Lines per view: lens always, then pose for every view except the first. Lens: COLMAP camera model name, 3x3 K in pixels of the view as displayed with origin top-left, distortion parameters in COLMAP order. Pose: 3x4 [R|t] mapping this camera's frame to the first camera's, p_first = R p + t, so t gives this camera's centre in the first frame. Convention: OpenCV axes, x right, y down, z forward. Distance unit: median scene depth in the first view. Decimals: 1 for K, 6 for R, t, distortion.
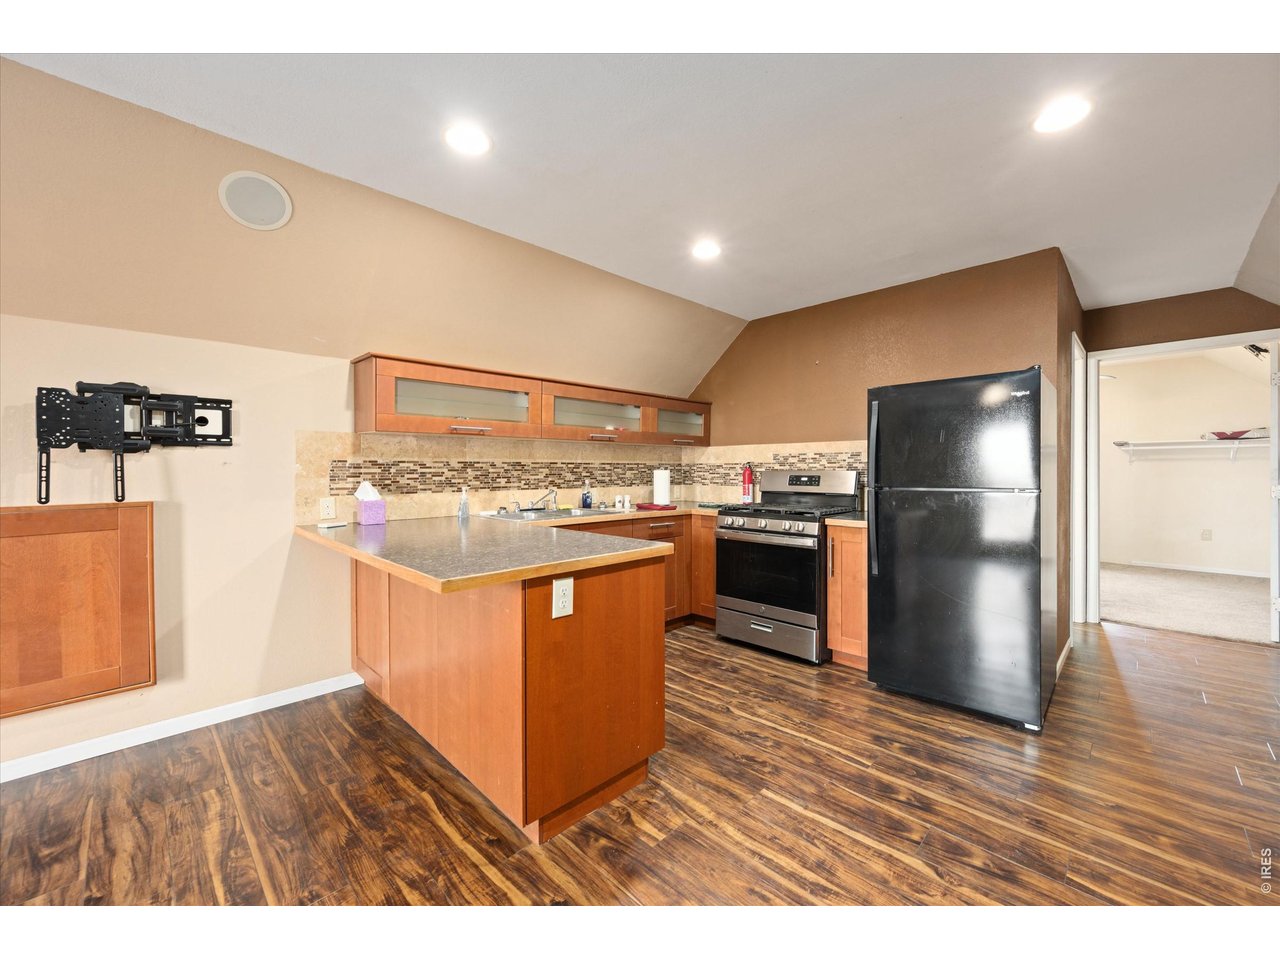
lens RADIAL K [[505.6, 0, 642.5], [0, 505.6, 473.8], [0, 0, 1]] dist [-0.002243, -0.000255]
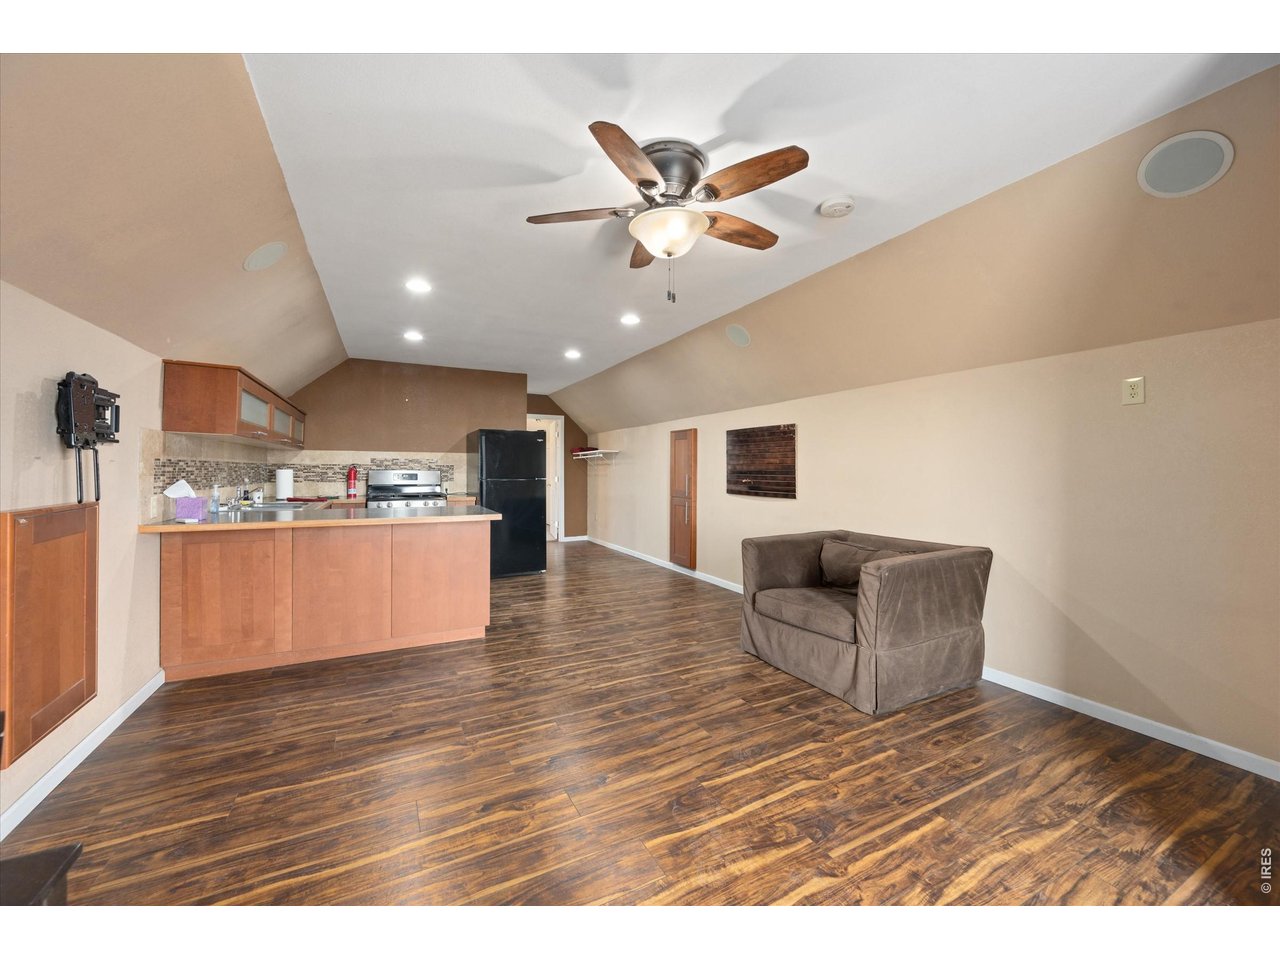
lens RADIAL K [[505.6, 0, 638.6], [0, 505.6, 473.5], [0, 0, 1]] dist [-0.002243, -0.000255]
pose [[0.307923, -0.000659, 0.951411, -1.091349], [0.000313, 1.000000, 0.000592, 0.002265], [-0.951411, 0.000116, 0.307923, -0.179364]]
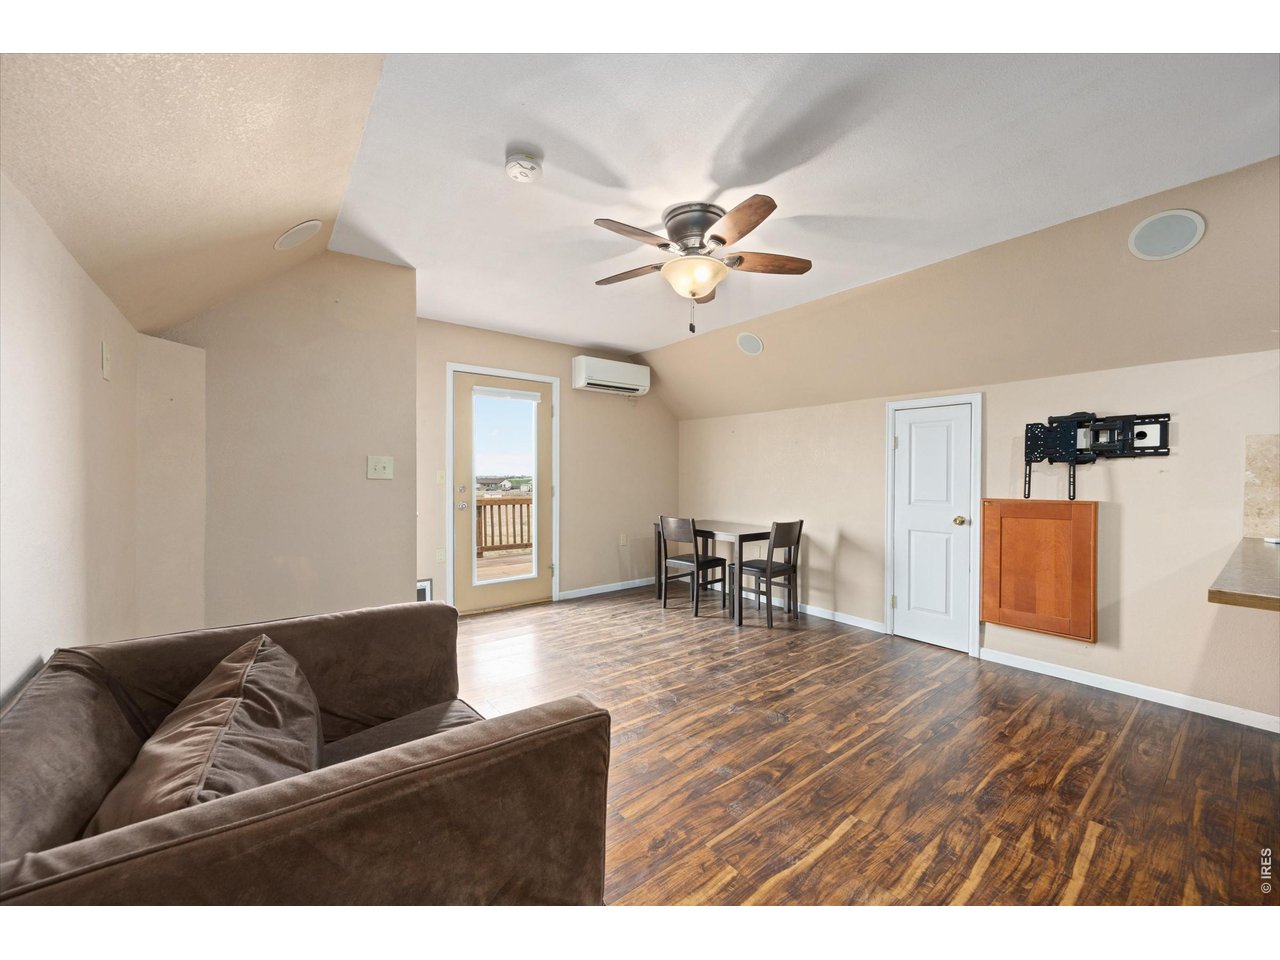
lens RADIAL K [[505.6, 0, 639.3], [0, 505.6, 478.3], [0, 0, 1]] dist [-0.002243, -0.000255]
pose [[-0.125149, 0.008252, -0.992104, 0.320127], [-0.011875, 0.999881, 0.009815, -0.002296], [0.992067, 0.013010, -0.125036, -0.000340]]
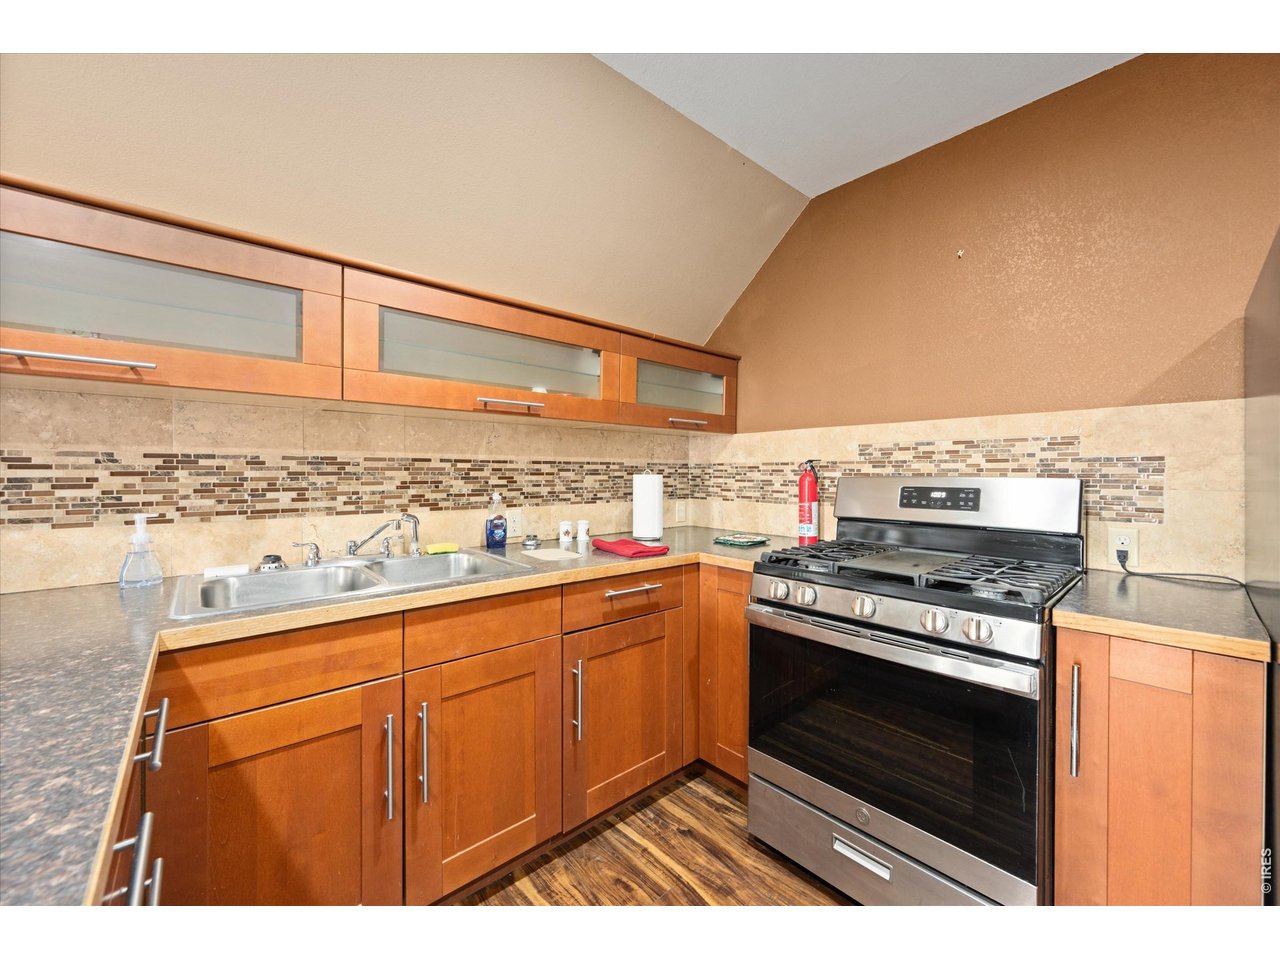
lens RADIAL K [[505.6, 0, 642.8], [0, 505.6, 475.9], [0, 0, 1]] dist [-0.002243, -0.000255]
pose [[0.998752, 0.004158, -0.049768, 0.080247], [-0.004265, 0.999989, -0.002034, -0.006043], [0.049759, 0.002243, 0.998759, 0.605460]]
